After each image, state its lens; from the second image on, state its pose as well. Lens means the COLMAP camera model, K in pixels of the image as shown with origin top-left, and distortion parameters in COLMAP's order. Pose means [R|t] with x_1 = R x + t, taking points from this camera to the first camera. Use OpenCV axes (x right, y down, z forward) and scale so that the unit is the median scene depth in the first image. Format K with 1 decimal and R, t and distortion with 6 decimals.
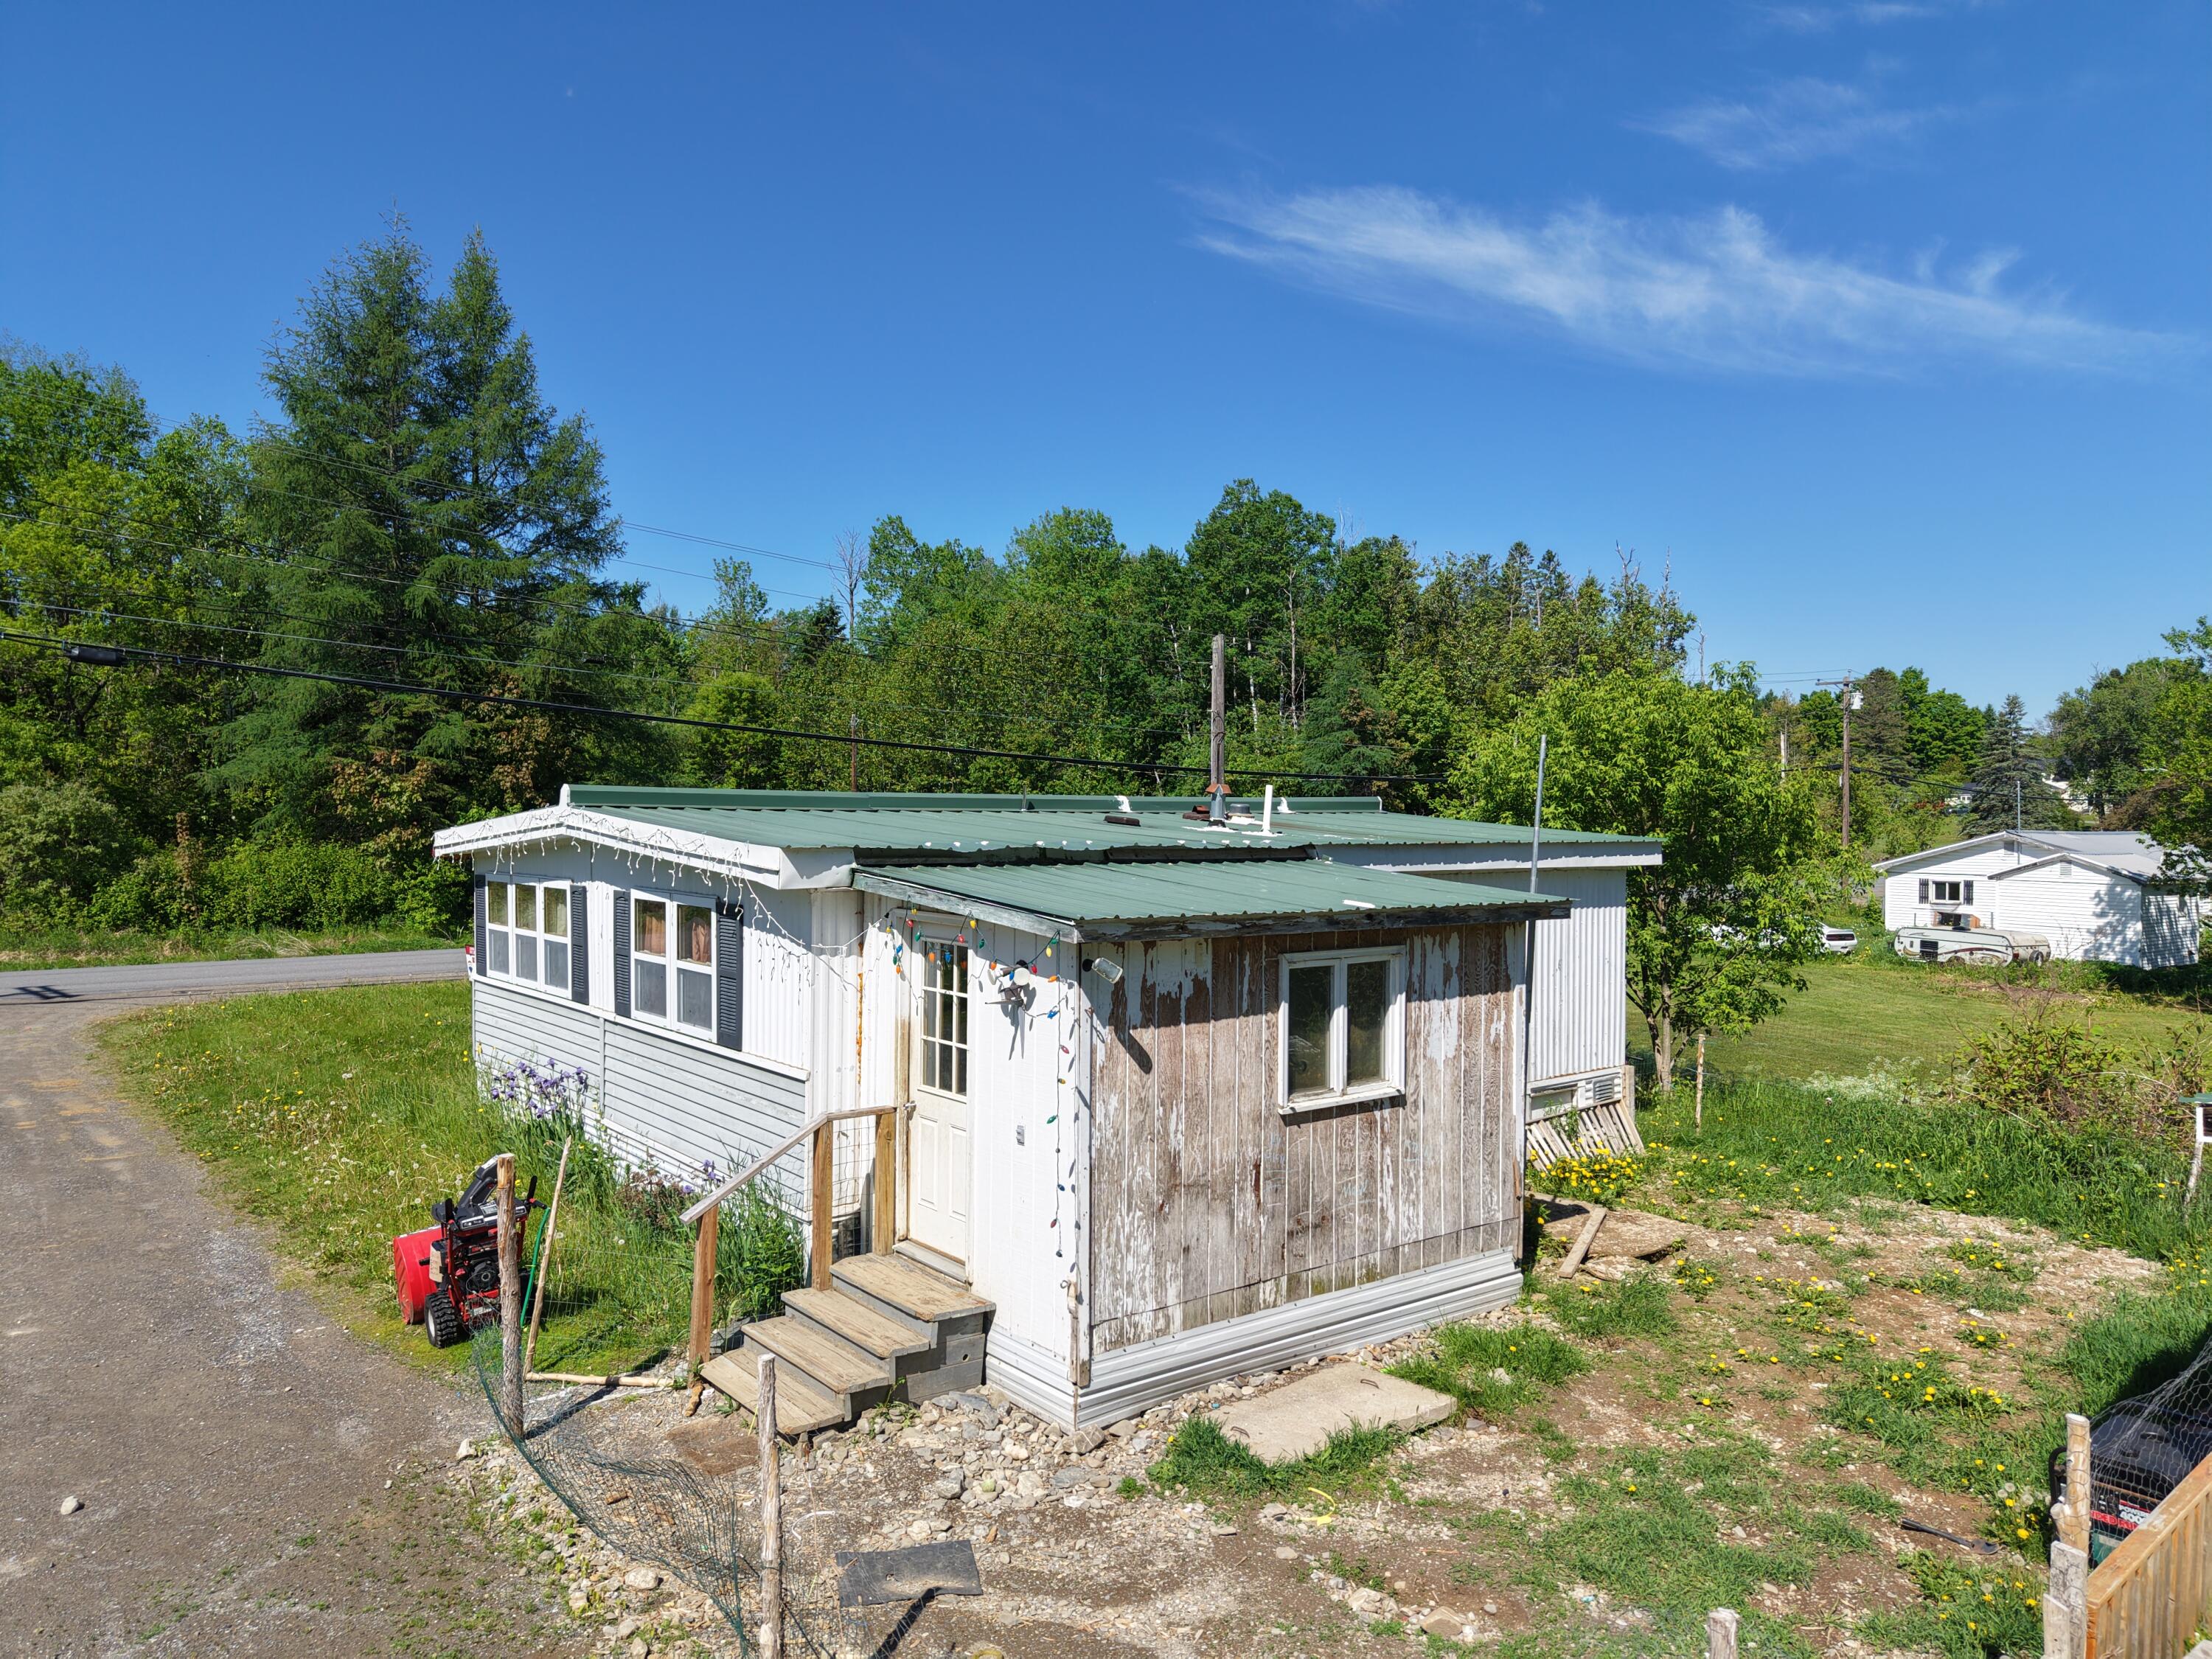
lens RADIAL K [[1483.7, 0, 1104.2], [0, 1483.7, 829.7], [0, 0, 1]] dist [0.025393, -0.027766]
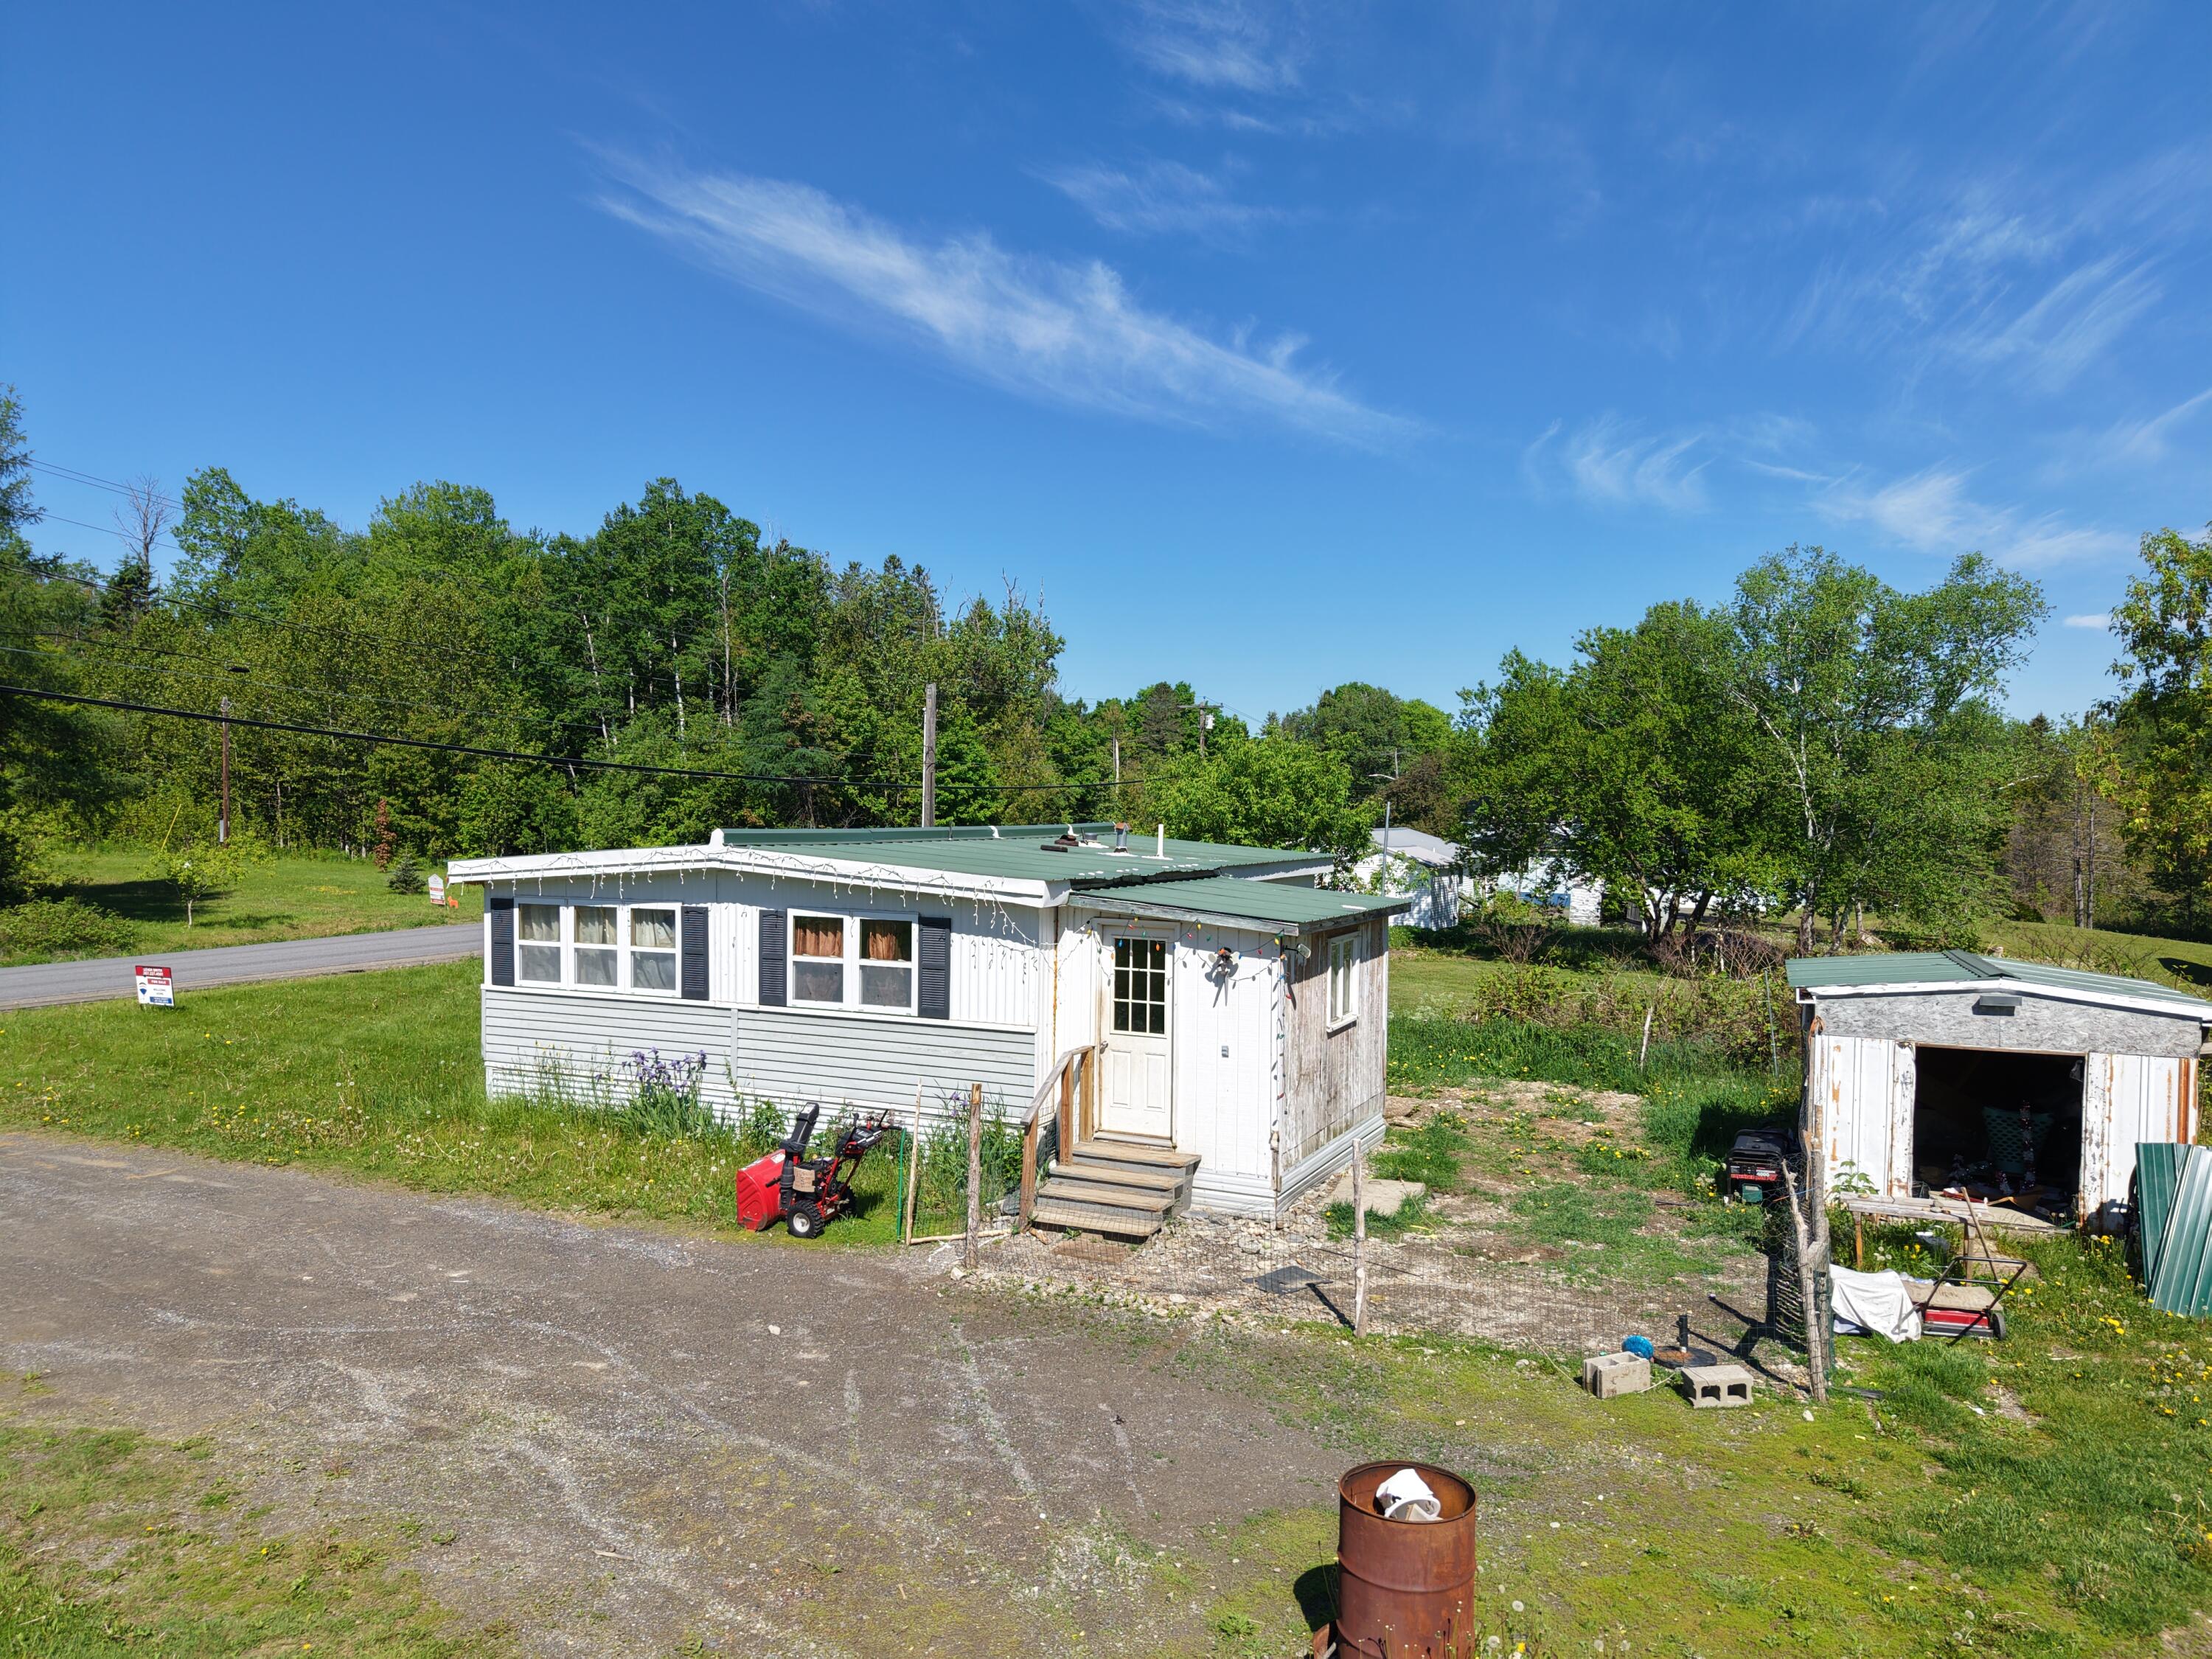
lens RADIAL K [[1483.7, 0, 1116.7], [0, 1483.7, 798.6], [0, 0, 1]] dist [0.025393, -0.027766]
pose [[0.891535, 0.005889, 0.452914, -0.195563], [-0.000660, 0.999931, -0.011702, -0.012688], [-0.452952, 0.010134, 0.891478, -0.092825]]
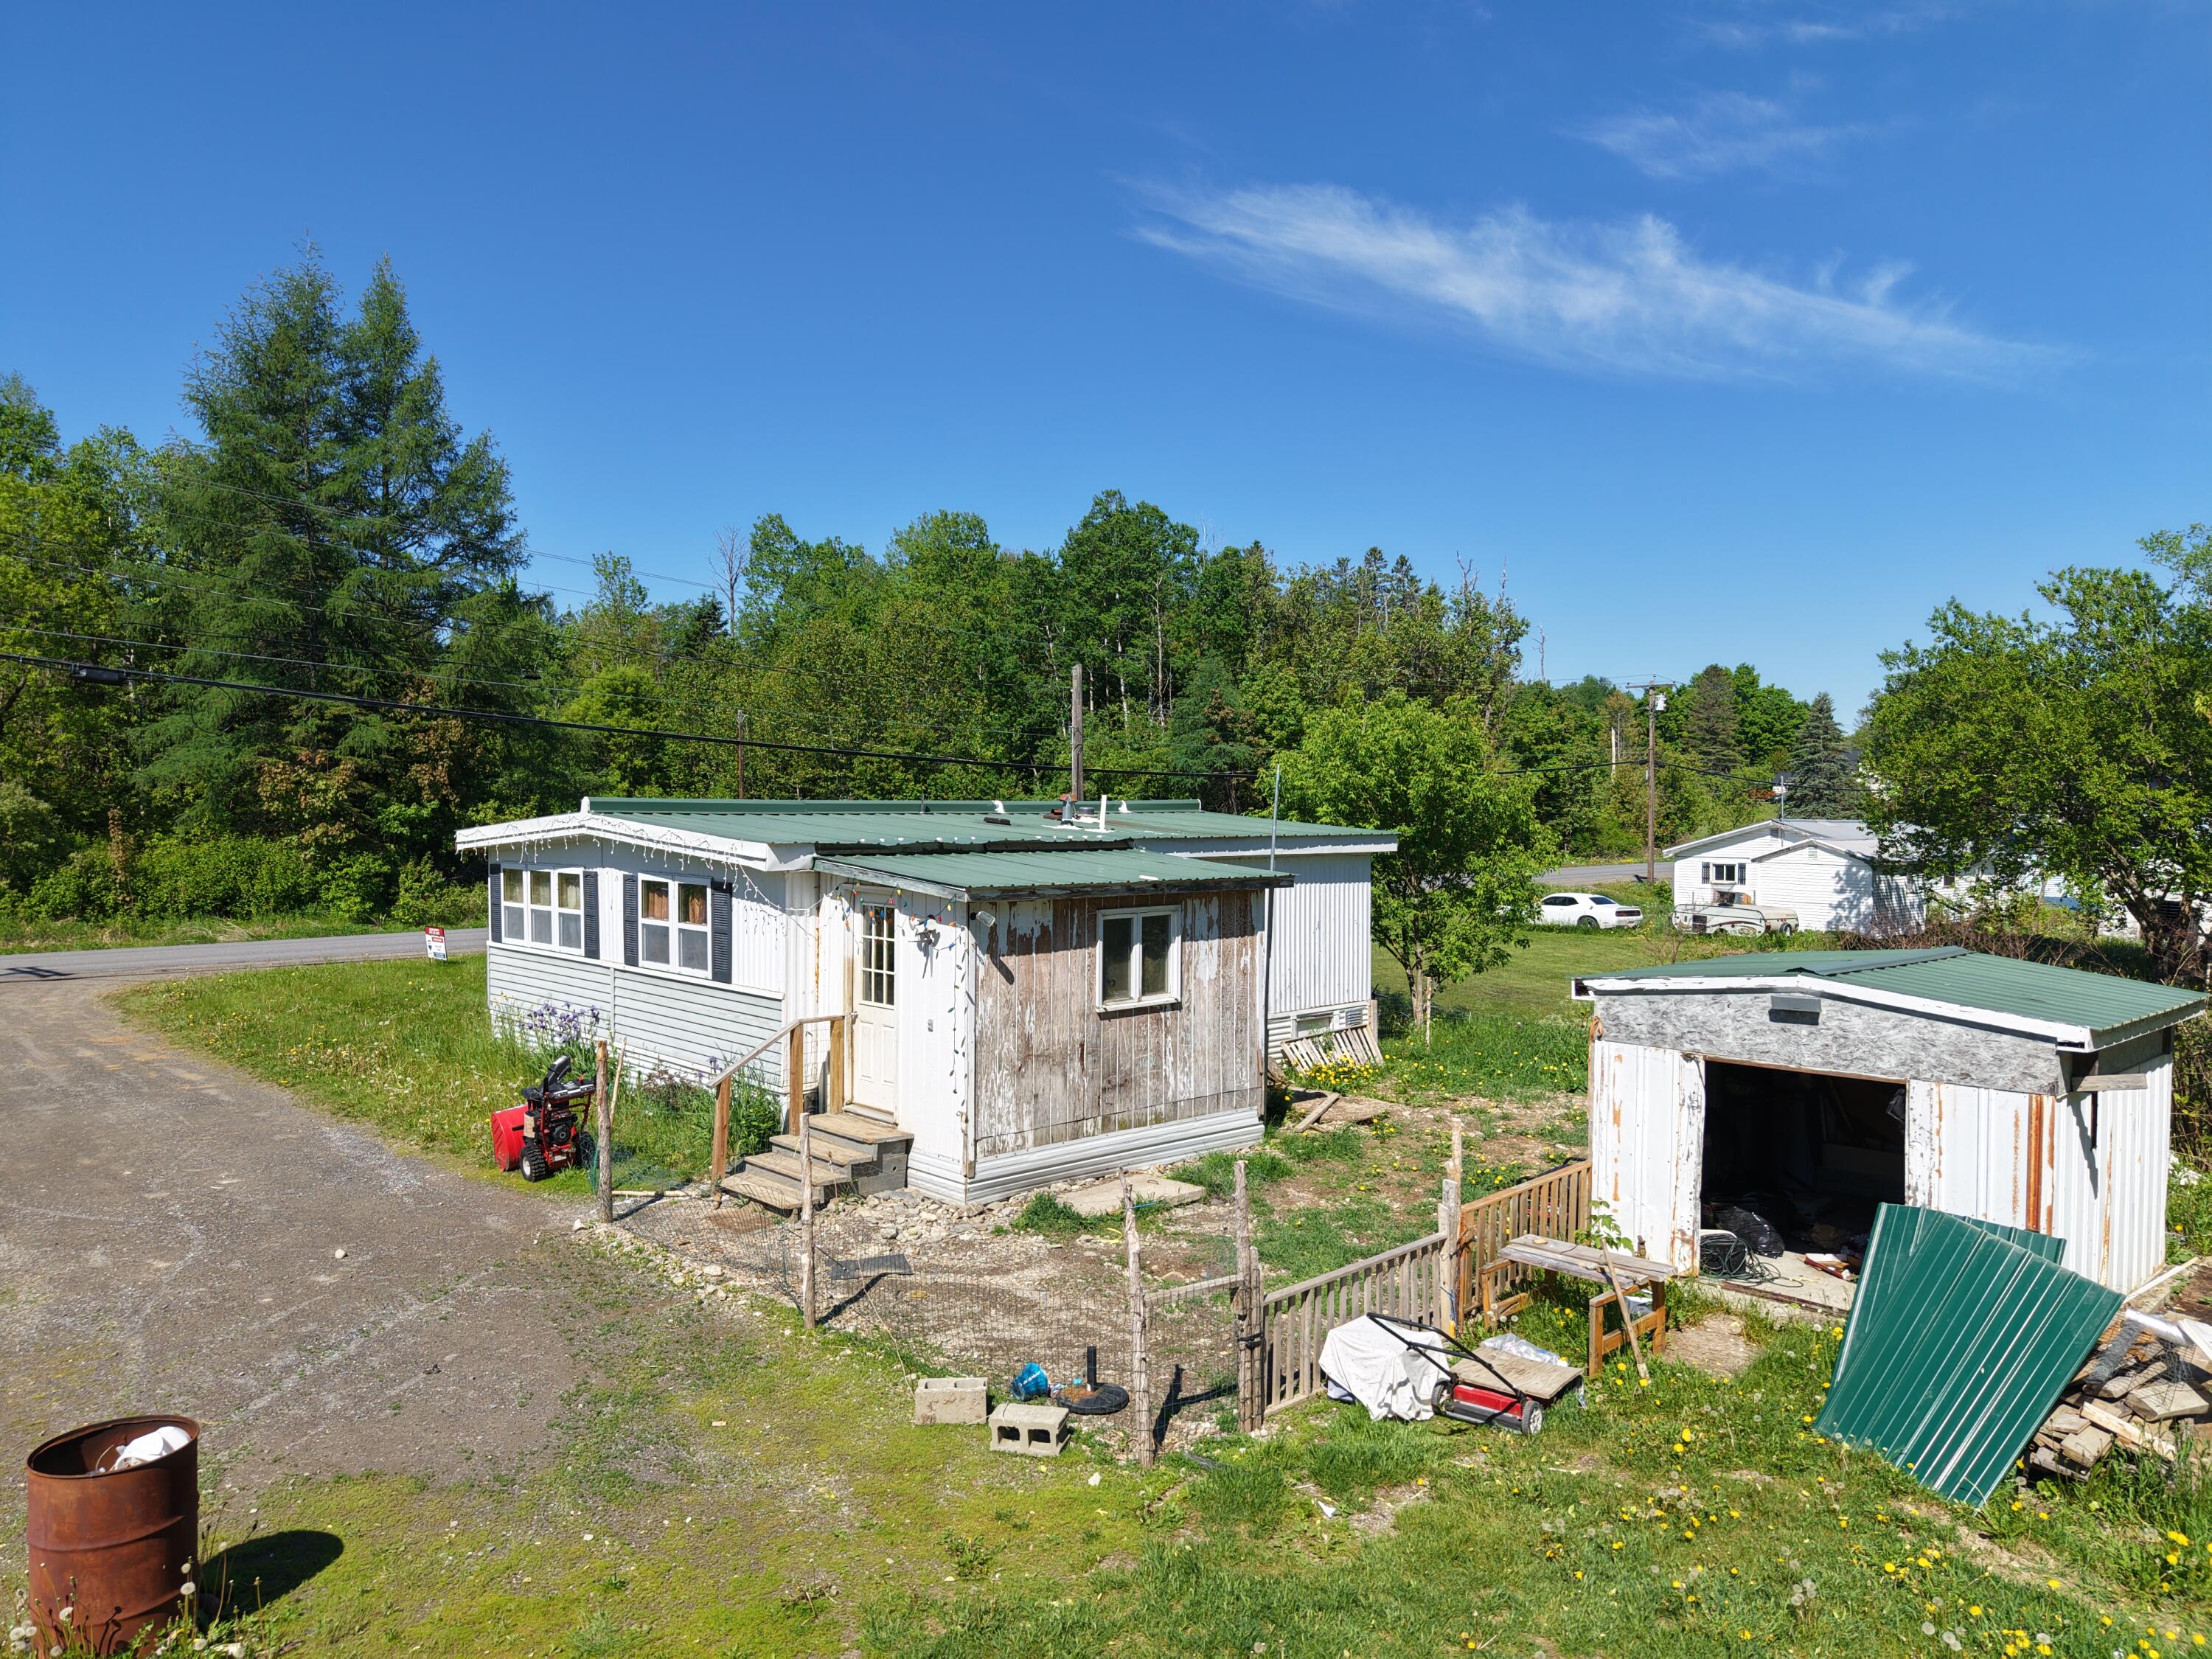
lens RADIAL K [[1483.7, 0, 1112.1], [0, 1483.7, 825.1], [0, 0, 1]] dist [0.025393, -0.027766]
pose [[0.996238, -0.003792, 0.086575, 0.000054], [0.003399, 0.999983, 0.004694, -0.002787], [-0.086591, -0.004382, 0.996234, -0.122653]]
